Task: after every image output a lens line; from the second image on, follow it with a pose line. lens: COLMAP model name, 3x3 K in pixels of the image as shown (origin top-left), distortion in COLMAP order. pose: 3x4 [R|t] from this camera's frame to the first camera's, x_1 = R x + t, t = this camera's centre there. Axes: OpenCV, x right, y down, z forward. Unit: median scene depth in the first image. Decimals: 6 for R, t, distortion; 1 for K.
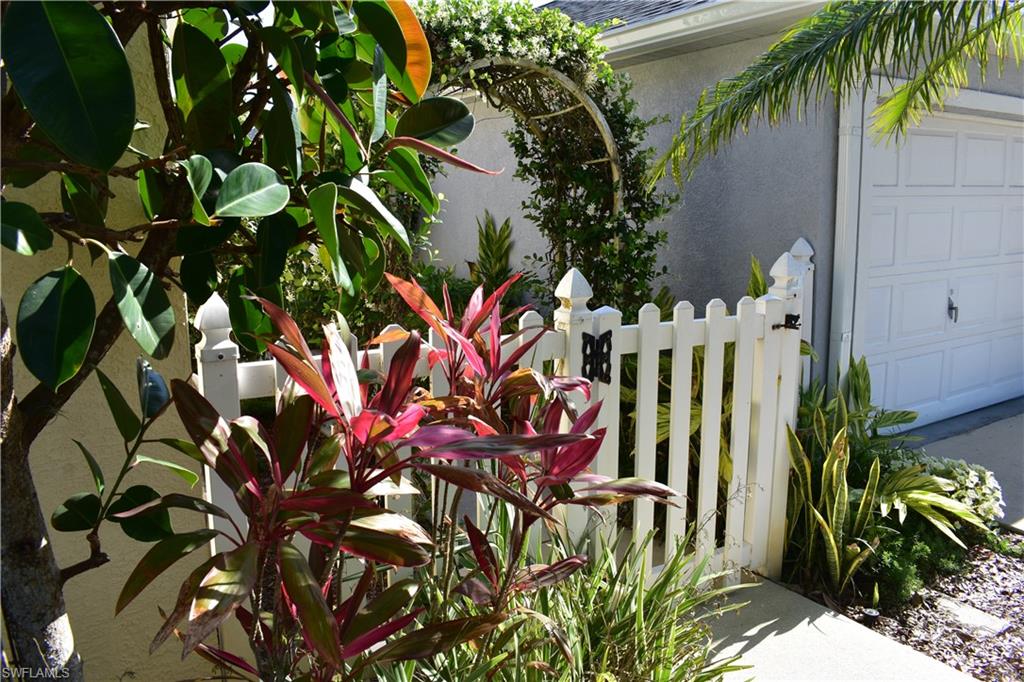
lens RADIAL K [[820.4, 0, 512.3], [0, 820.4, 341.0], [0, 0, 1]] dist [-0.087108, 0.004907]
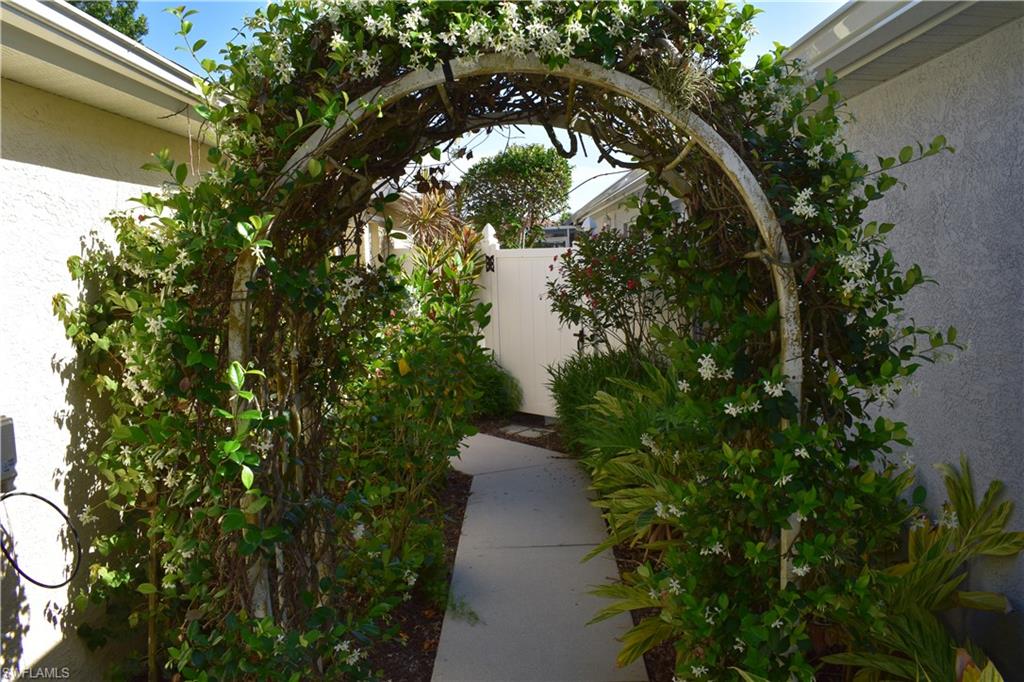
lens RADIAL K [[820.4, 0, 511.6], [0, 820.4, 340.8], [0, 0, 1]] dist [-0.087108, 0.004907]
pose [[0.857040, 0.035186, -0.514047, 0.234985], [-0.062043, 0.997454, -0.035167, -0.153280], [0.511501, 0.062032, 0.857041, 0.562472]]
